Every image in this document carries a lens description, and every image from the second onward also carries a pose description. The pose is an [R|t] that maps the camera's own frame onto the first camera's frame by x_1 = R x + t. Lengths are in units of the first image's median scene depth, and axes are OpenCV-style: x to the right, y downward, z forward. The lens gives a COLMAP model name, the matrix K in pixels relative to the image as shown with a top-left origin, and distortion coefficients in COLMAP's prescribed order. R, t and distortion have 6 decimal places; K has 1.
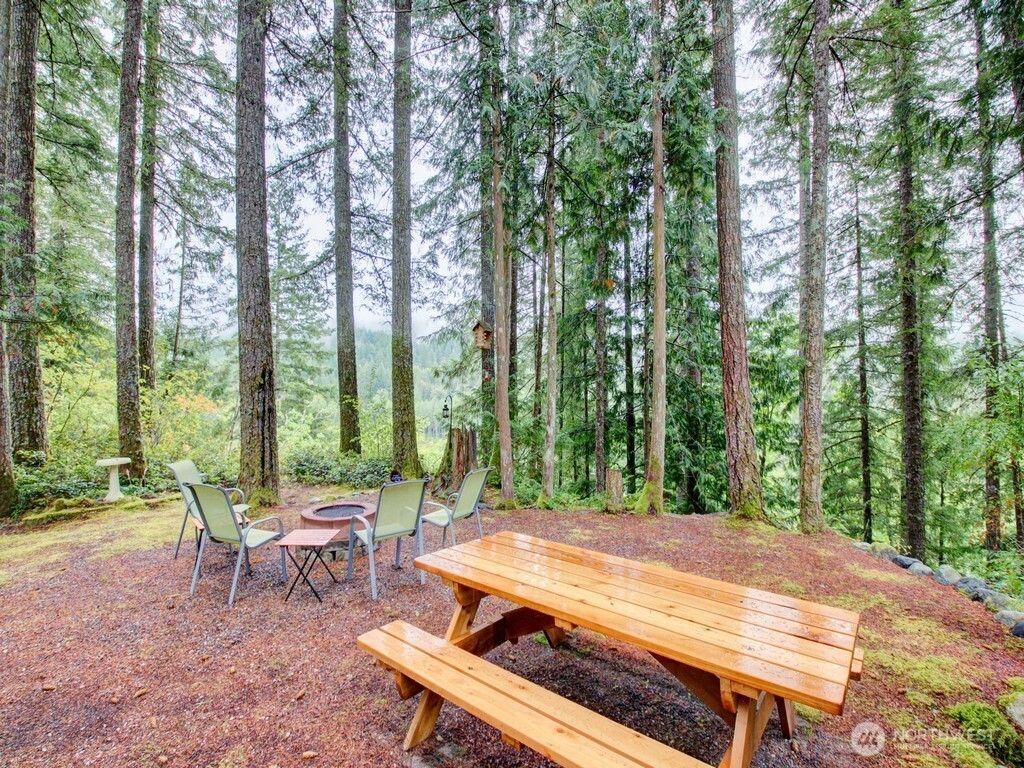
lens RADIAL K [[476.0, 0, 510.2], [0, 476.0, 387.6], [0, 0, 1]] dist [0.002117, -0.014121]
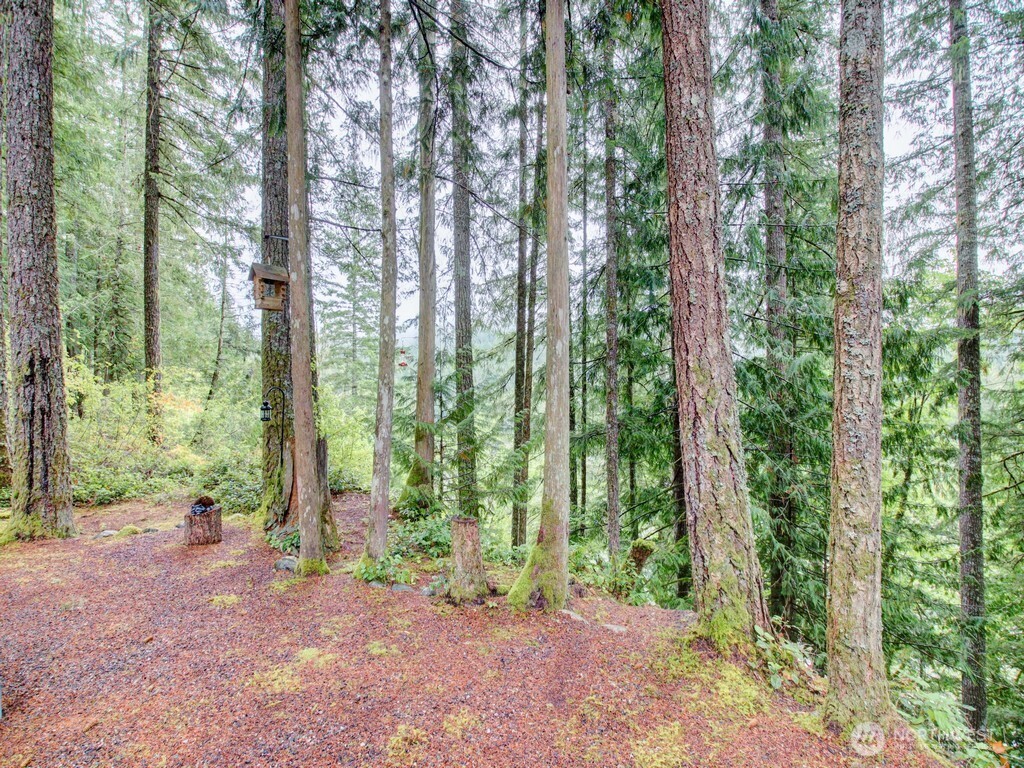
lens RADIAL K [[476.0, 0, 507.7], [0, 476.0, 388.8], [0, 0, 1]] dist [0.002117, -0.014121]
pose [[0.969065, -0.015019, -0.246347, 0.323137], [0.017894, 0.999795, 0.009436, 0.016426], [0.246154, -0.013553, 0.969136, 0.395571]]
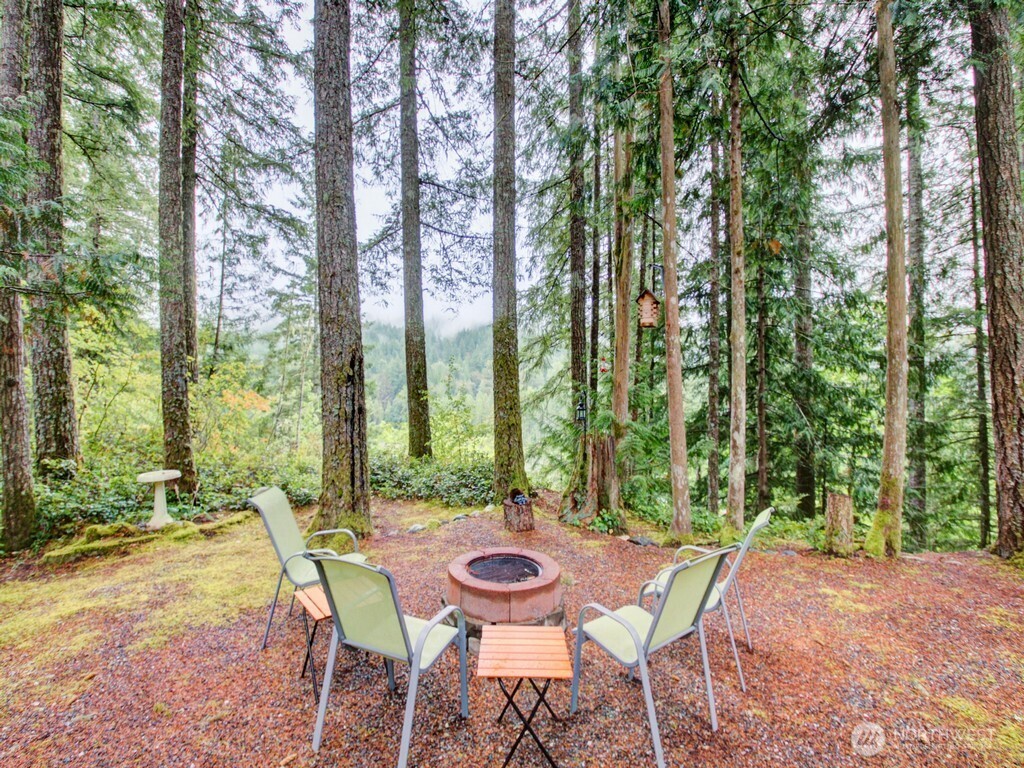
lens RADIAL K [[476.0, 0, 514.2], [0, 476.0, 387.1], [0, 0, 1]] dist [0.002117, -0.014121]
pose [[0.999103, -0.000656, -0.042348, -0.192794], [0.000982, 0.999970, 0.007689, 0.004257], [0.042342, -0.007724, 0.999073, 0.214175]]
